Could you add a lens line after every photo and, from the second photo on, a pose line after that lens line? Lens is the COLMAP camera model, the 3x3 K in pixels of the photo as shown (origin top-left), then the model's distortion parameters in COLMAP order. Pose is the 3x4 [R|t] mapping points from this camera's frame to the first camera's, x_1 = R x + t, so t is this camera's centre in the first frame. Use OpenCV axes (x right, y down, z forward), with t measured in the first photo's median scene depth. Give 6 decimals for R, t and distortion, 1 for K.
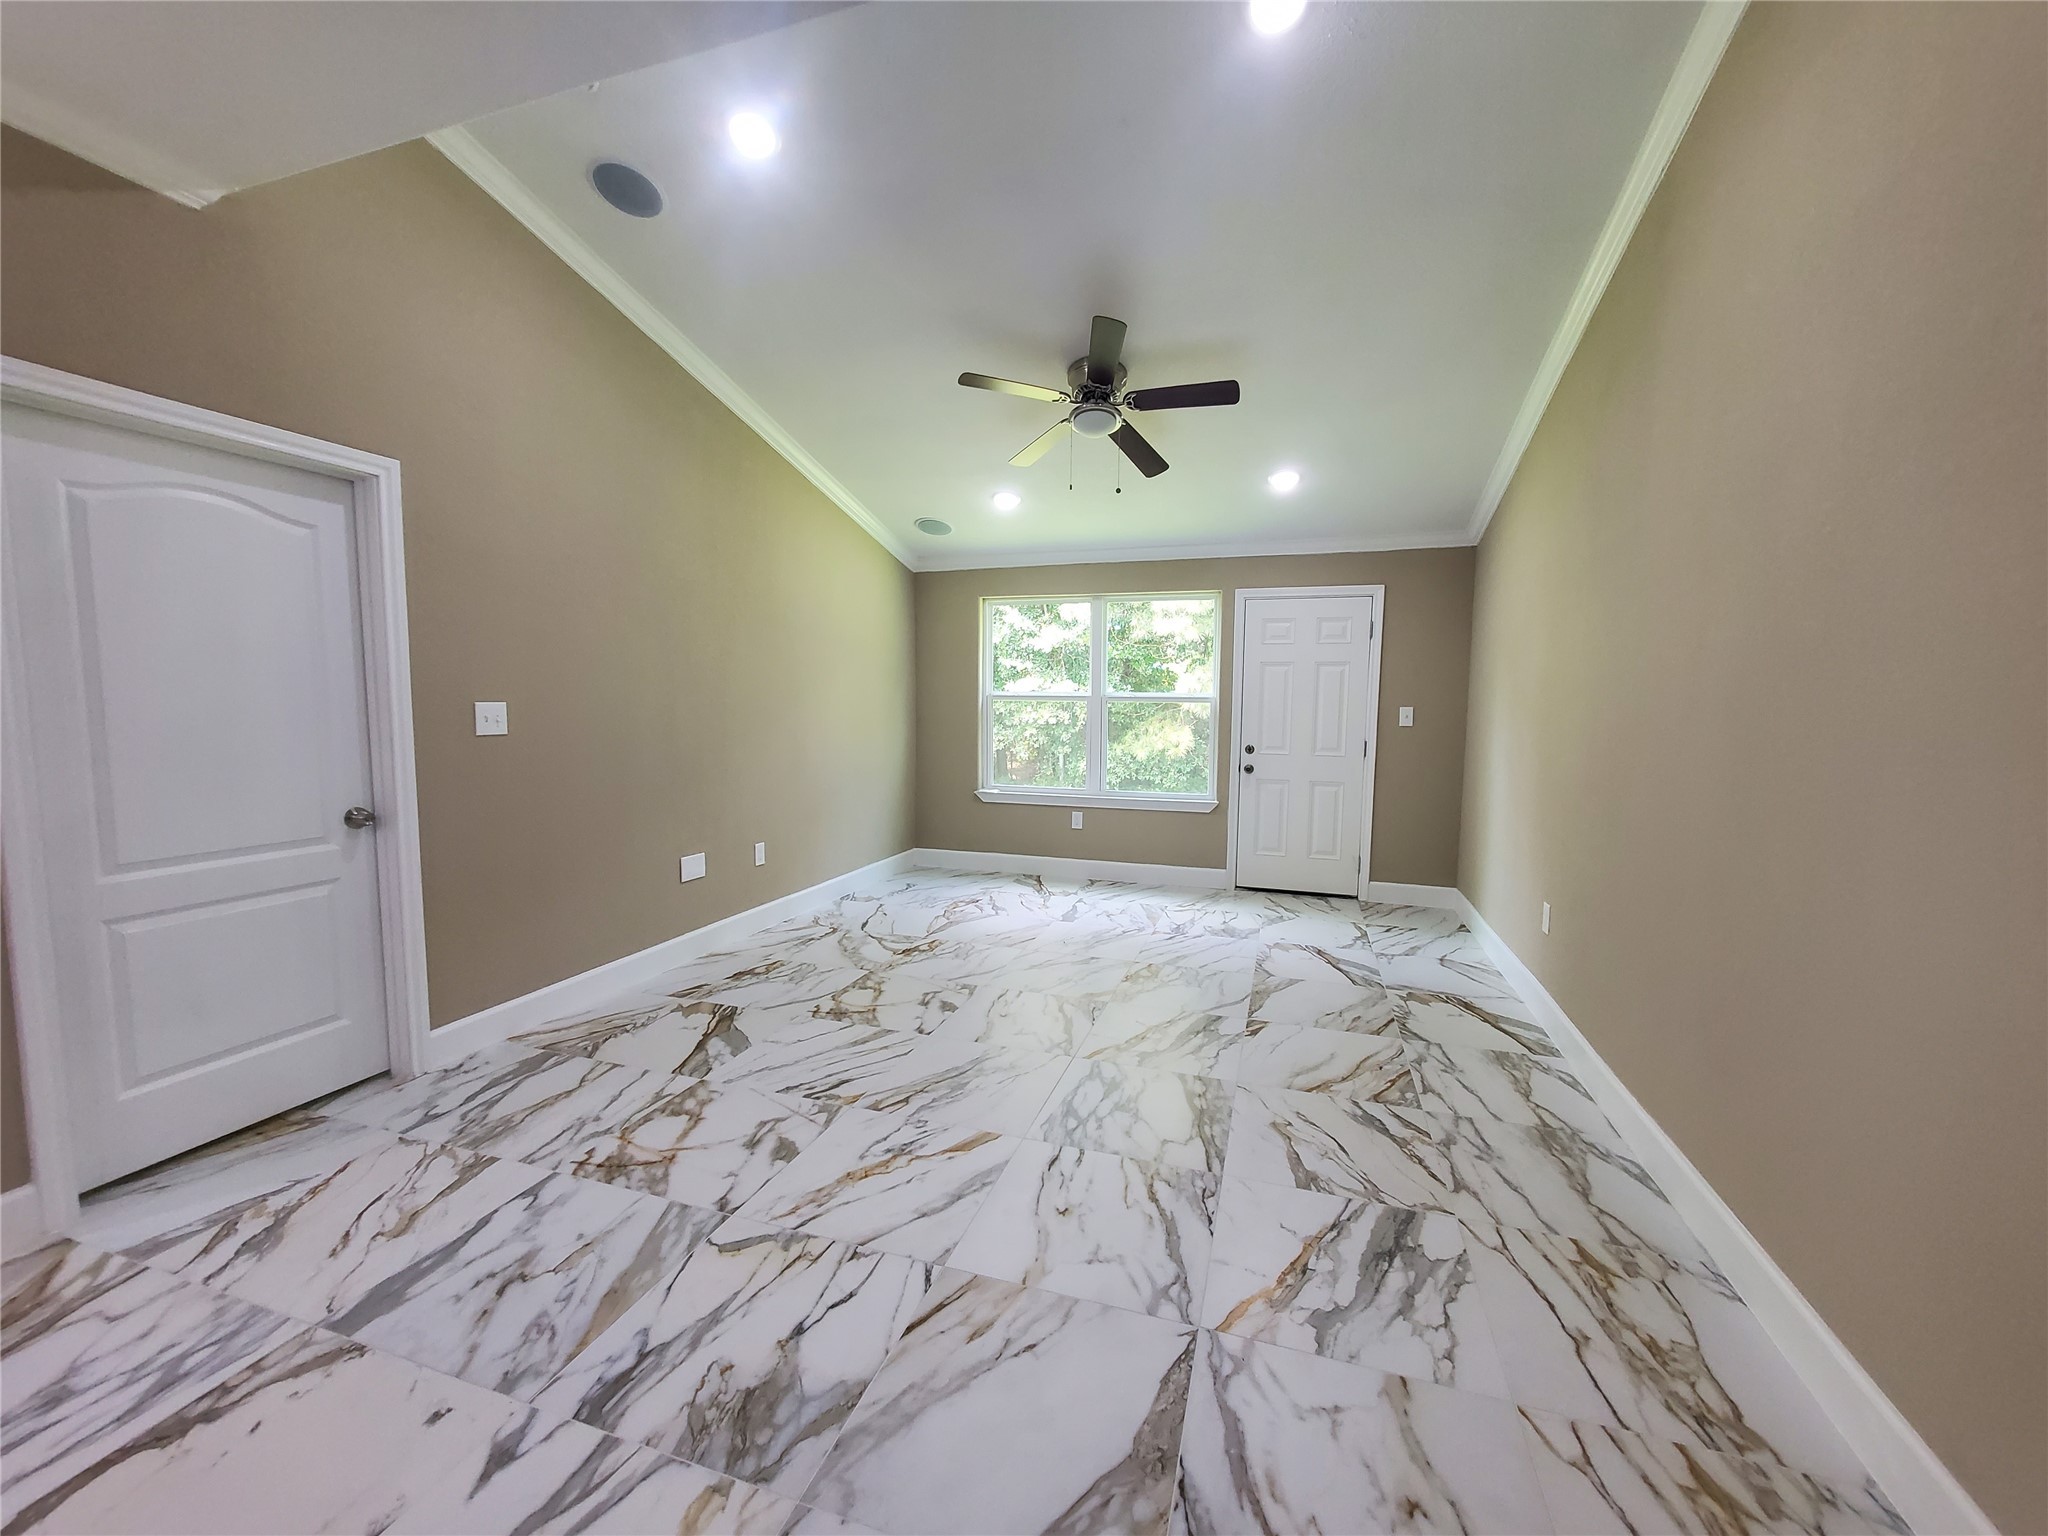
lens RADIAL K [[816.1, 0, 1025.0], [0, 816.1, 772.8], [0, 0, 1]] dist [-0.000181, -0.000477]
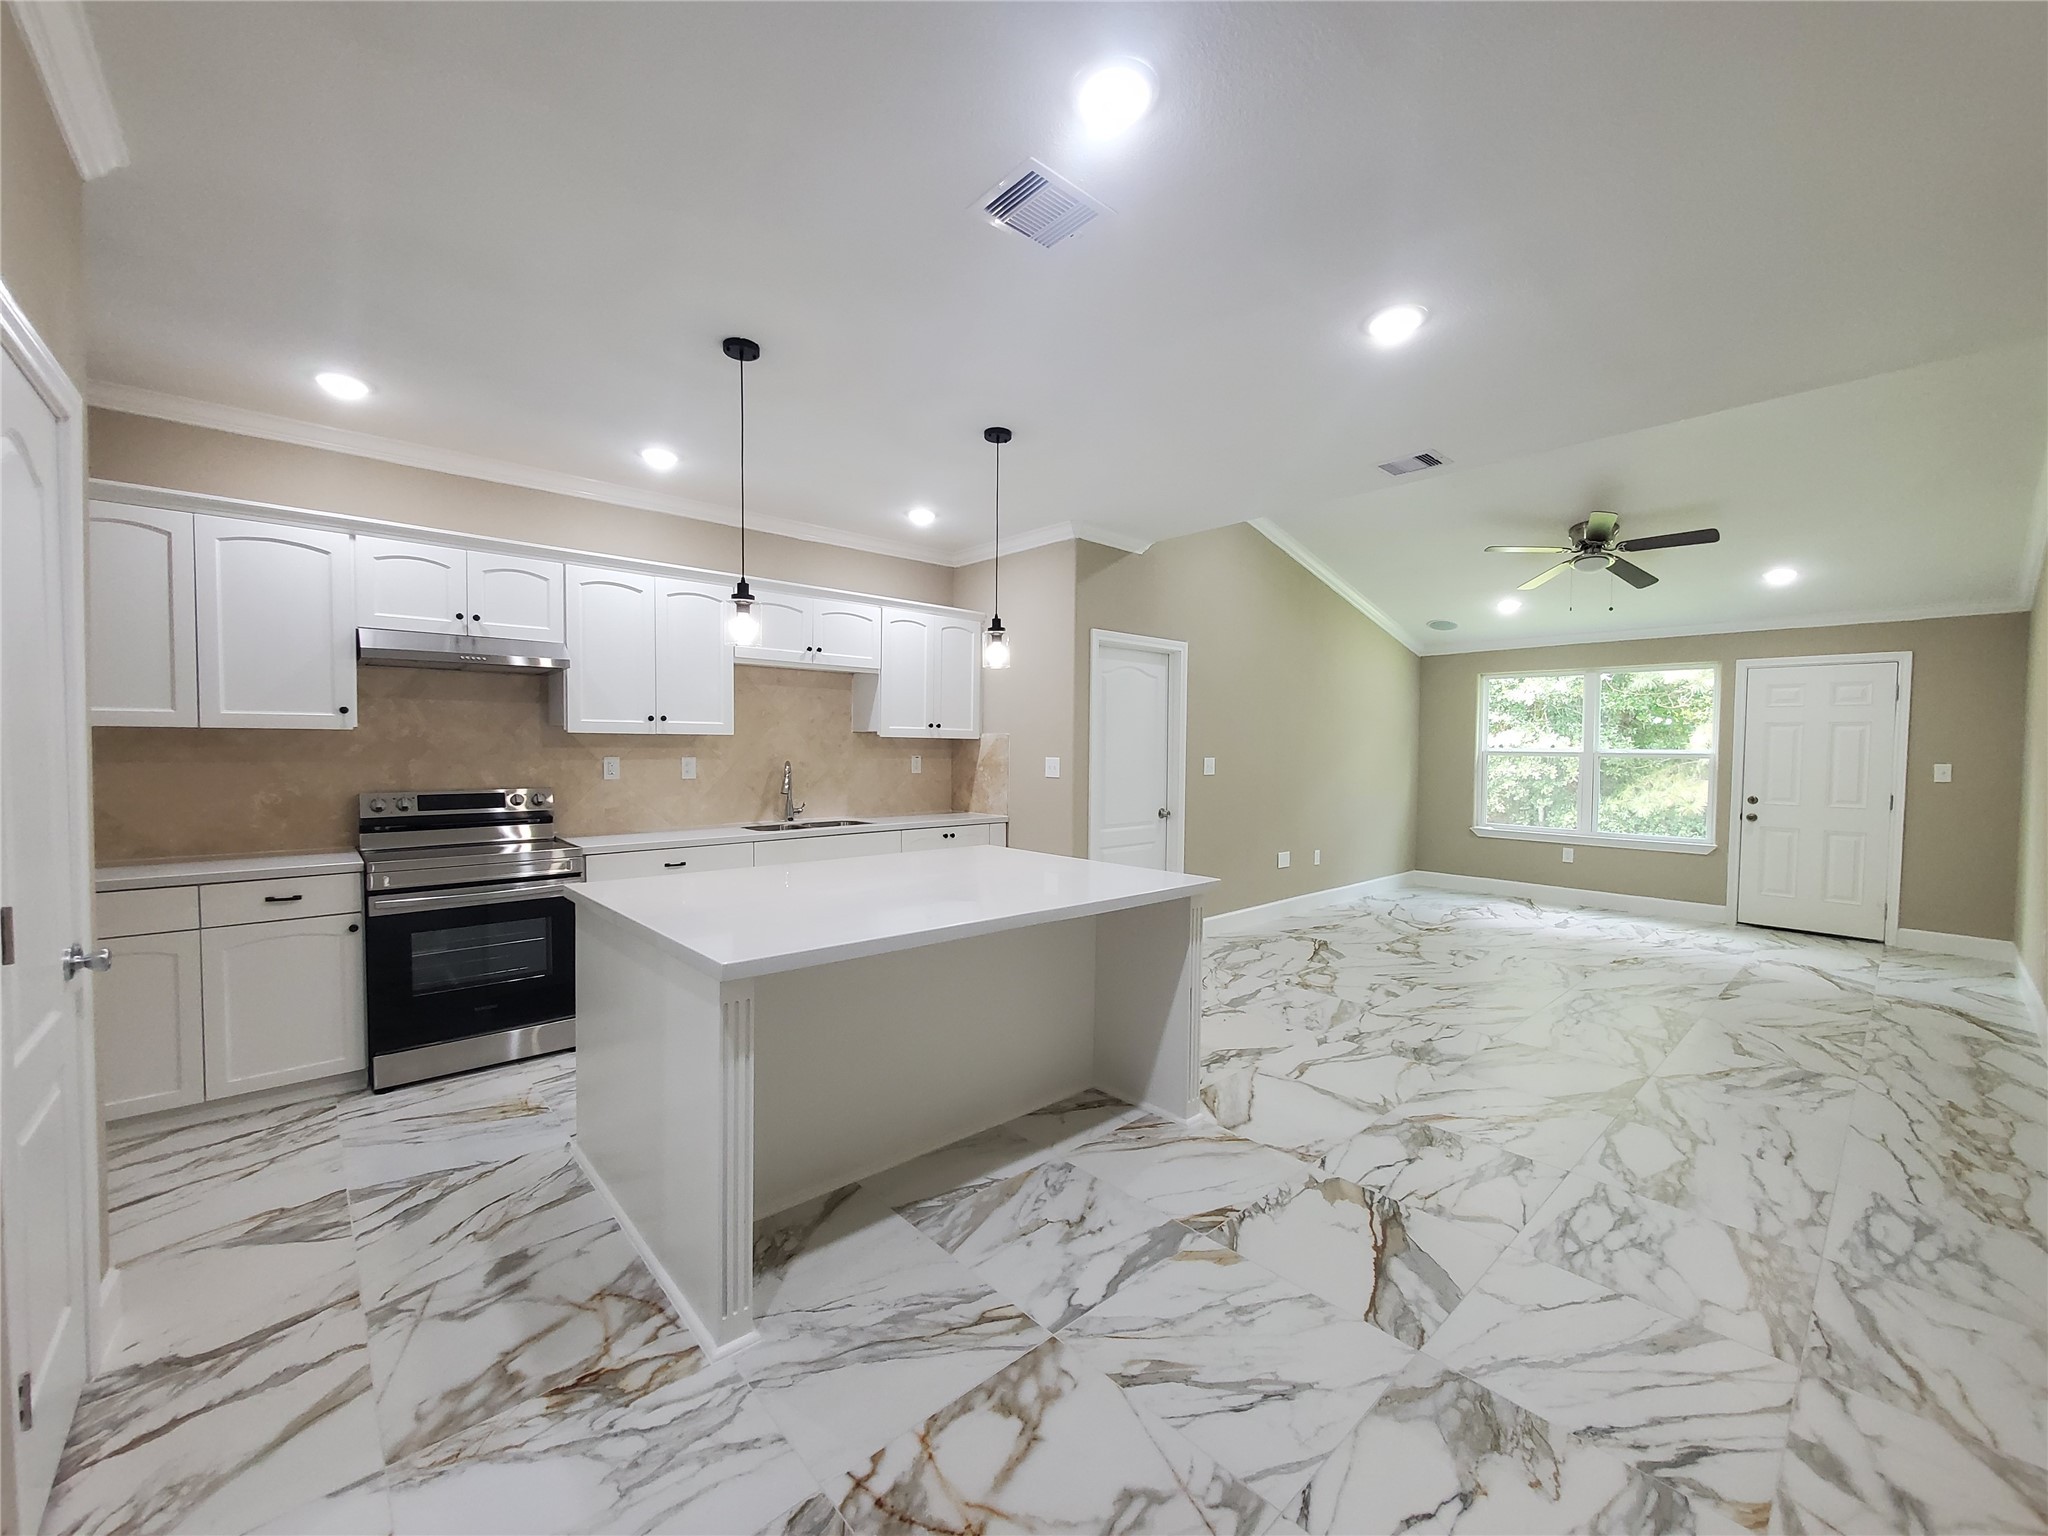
lens RADIAL K [[816.1, 0, 1025.0], [0, 816.1, 772.8], [0, 0, 1]] dist [-0.000181, -0.000477]
pose [[0.870938, 0.016365, -0.491119, -0.062752], [-0.044977, 0.997905, -0.046510, 0.041082], [0.489329, 0.062597, 0.869850, -0.624540]]
